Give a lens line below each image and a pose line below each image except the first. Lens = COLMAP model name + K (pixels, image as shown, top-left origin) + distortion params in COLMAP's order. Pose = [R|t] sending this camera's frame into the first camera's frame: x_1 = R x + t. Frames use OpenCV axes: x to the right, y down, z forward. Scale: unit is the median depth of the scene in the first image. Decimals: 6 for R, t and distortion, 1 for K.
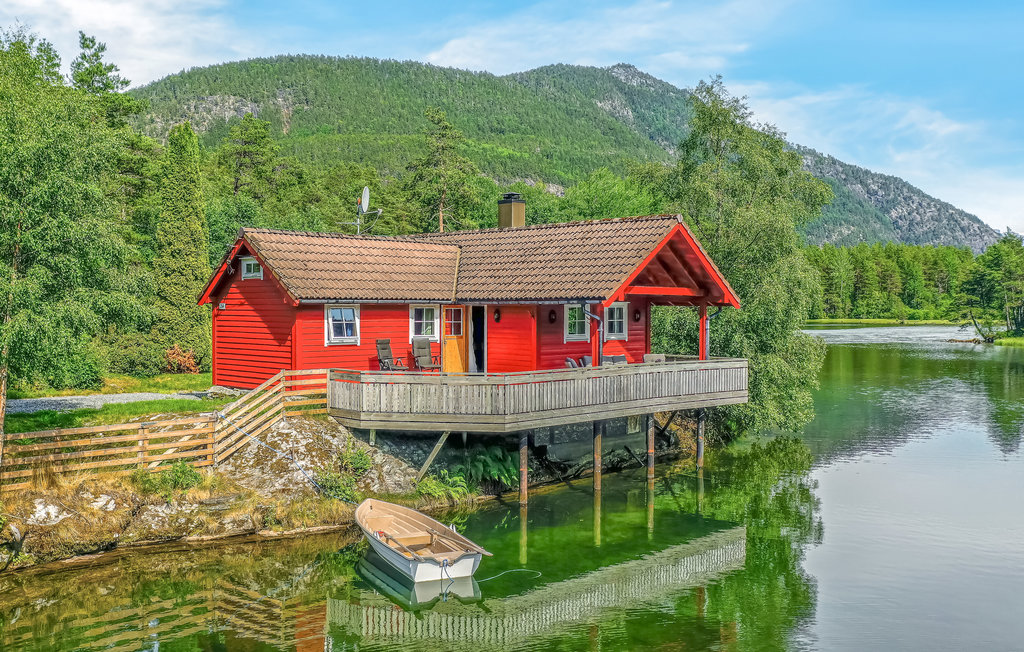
lens RADIAL K [[982.4, 0, 512.3], [0, 982.4, 293.3], [0, 0, 1]] dist [0.002838, 0.006586]
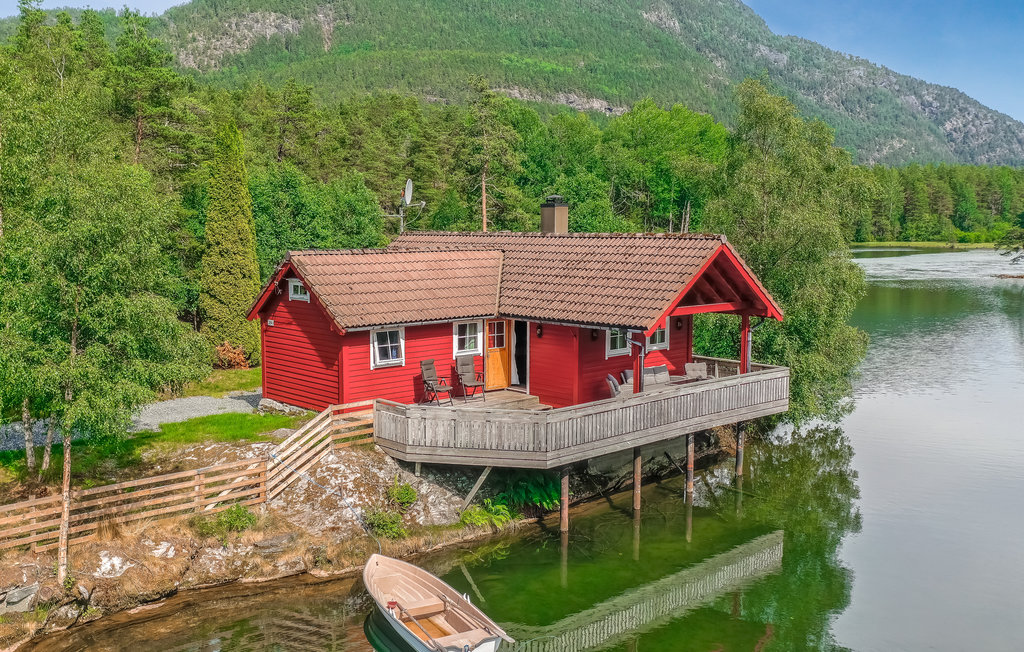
lens RADIAL K [[982.4, 0, 512.3], [0, 982.4, 293.3], [0, 0, 1]] dist [0.002838, 0.006586]
pose [[0.999072, 0.005384, -0.042735, -0.000424], [-0.001730, 0.996374, 0.085067, -0.103978], [0.043038, -0.084914, 0.995458, -0.004261]]
